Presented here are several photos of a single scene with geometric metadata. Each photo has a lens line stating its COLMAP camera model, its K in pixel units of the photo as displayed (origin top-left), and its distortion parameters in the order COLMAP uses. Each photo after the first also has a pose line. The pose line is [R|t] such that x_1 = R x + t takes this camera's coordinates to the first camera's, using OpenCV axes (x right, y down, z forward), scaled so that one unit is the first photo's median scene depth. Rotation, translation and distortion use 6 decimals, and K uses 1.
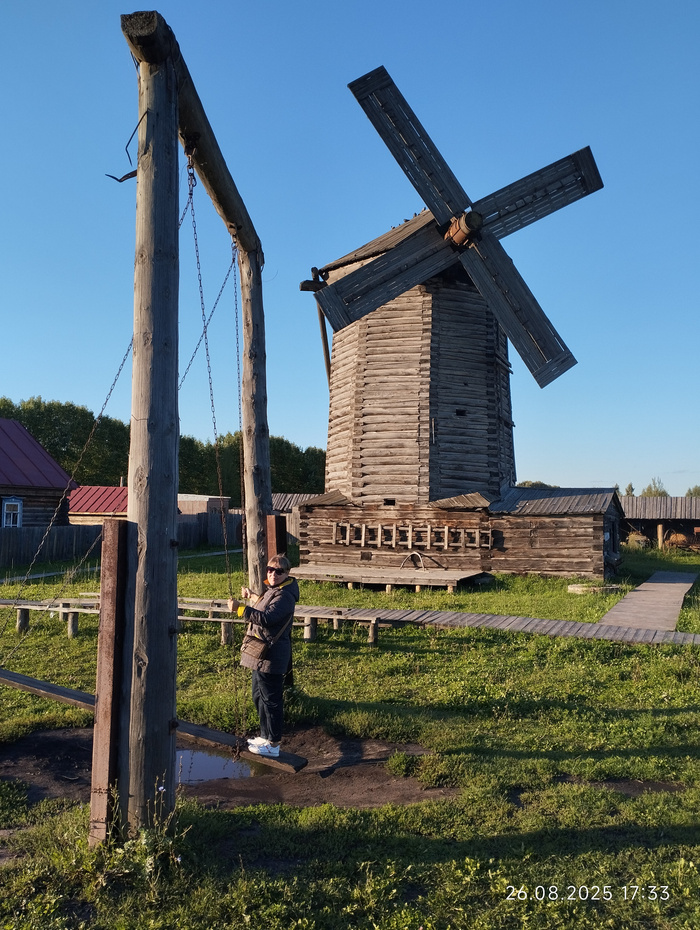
lens RADIAL K [[768.5, 0, 351.7], [0, 768.5, 457.4], [0, 0, 1]] dist [0.073198, -0.007683]
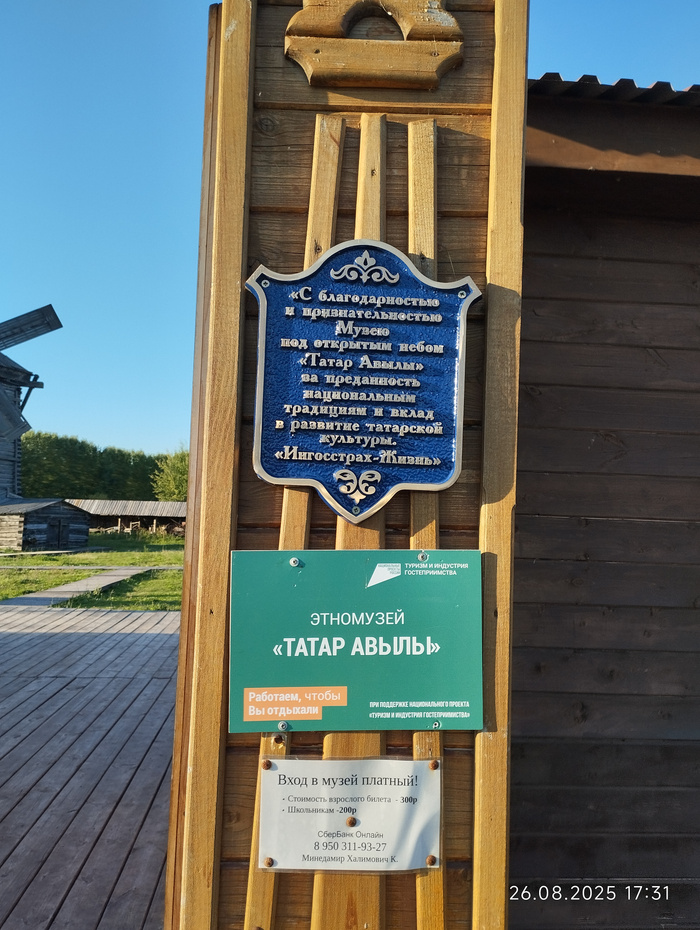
lens RADIAL K [[768.5, 0, 351.7], [0, 768.5, 457.4], [0, 0, 1]] dist [0.073198, -0.007683]
pose [[0.981530, 0.030159, 0.188917, 0.662117], [-0.030473, 0.999535, -0.001245, -0.074699], [-0.188866, -0.004535, 0.981992, -0.867158]]
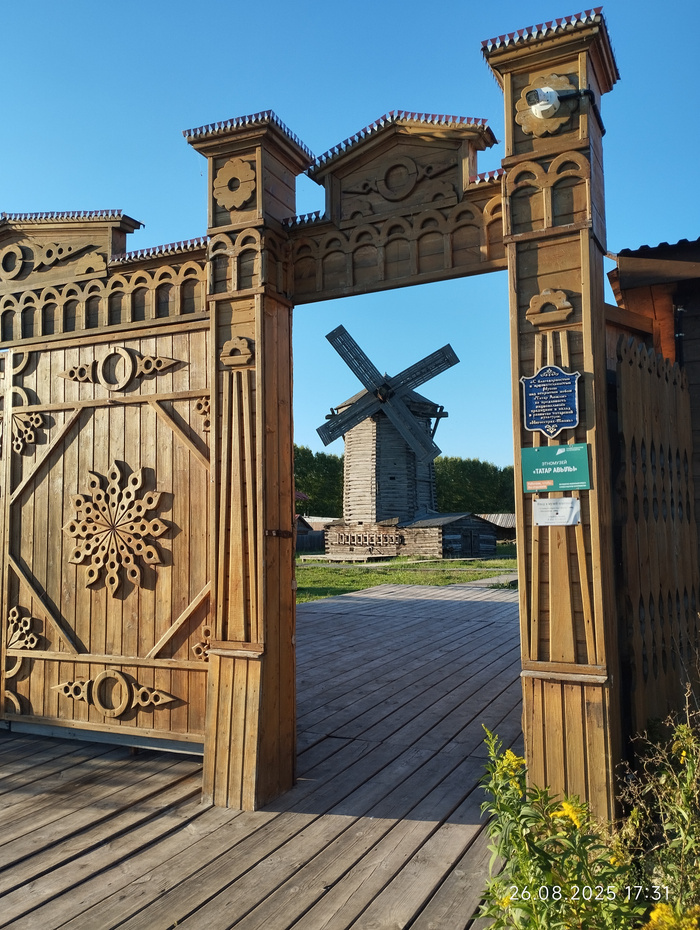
lens RADIAL K [[768.5, 0, 351.7], [0, 768.5, 457.4], [0, 0, 1]] dist [0.073198, -0.007683]
pose [[0.949666, -0.053152, -0.308723, 0.679775], [0.047233, 0.998529, -0.026622, -0.065202], [0.309684, 0.010700, 0.950779, -0.990100]]
